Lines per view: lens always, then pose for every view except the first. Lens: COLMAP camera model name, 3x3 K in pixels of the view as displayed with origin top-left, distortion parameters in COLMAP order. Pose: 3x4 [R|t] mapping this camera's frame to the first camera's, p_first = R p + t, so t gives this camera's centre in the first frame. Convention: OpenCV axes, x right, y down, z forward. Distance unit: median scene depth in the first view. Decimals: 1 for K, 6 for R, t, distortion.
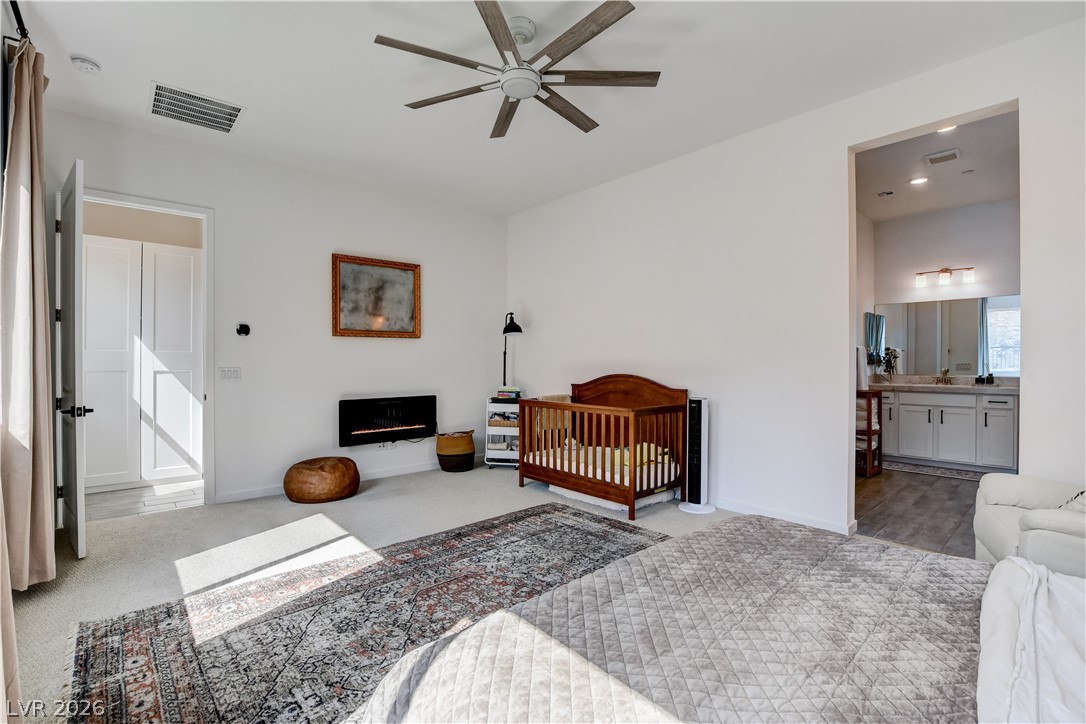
lens RADIAL K [[482.6, 0, 543.0], [0, 482.6, 362.0], [0, 0, 1]] dist [-0.028504, 0.000167]
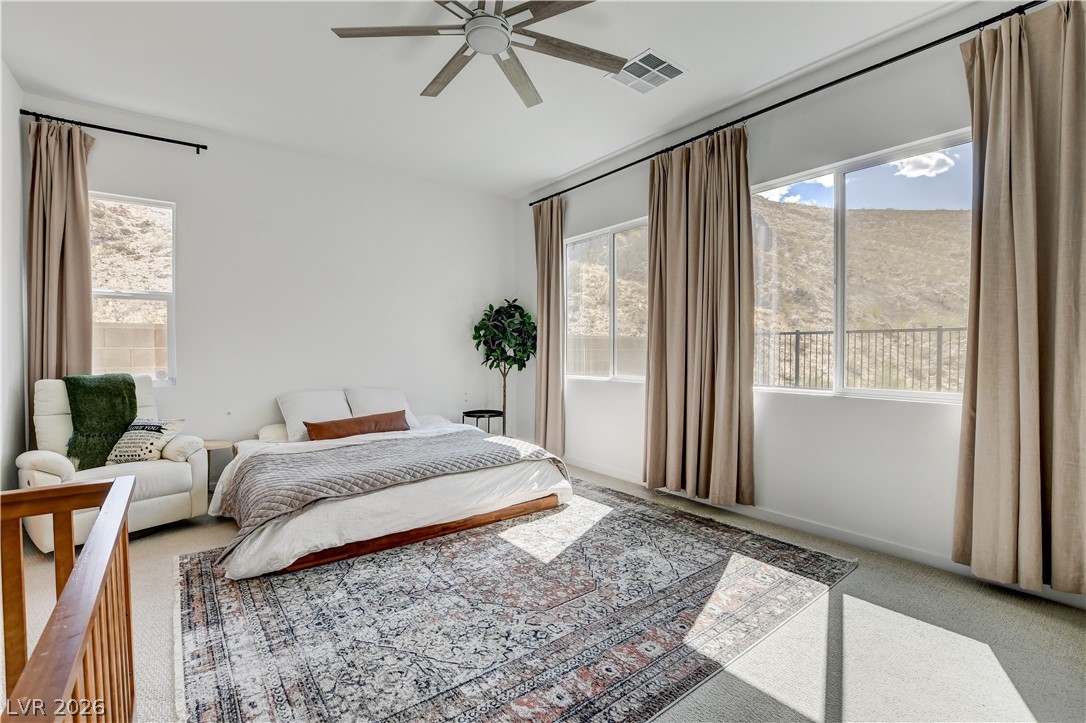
lens RADIAL K [[482.6, 0, 543.0], [0, 482.6, 361.5], [0, 0, 1]] dist [-0.028504, 0.000167]
pose [[-0.996774, -0.002212, 0.080234, -0.187123], [-0.000230, 0.999695, 0.024713, 0.001078], [-0.080264, 0.024615, -0.996470, 1.586405]]
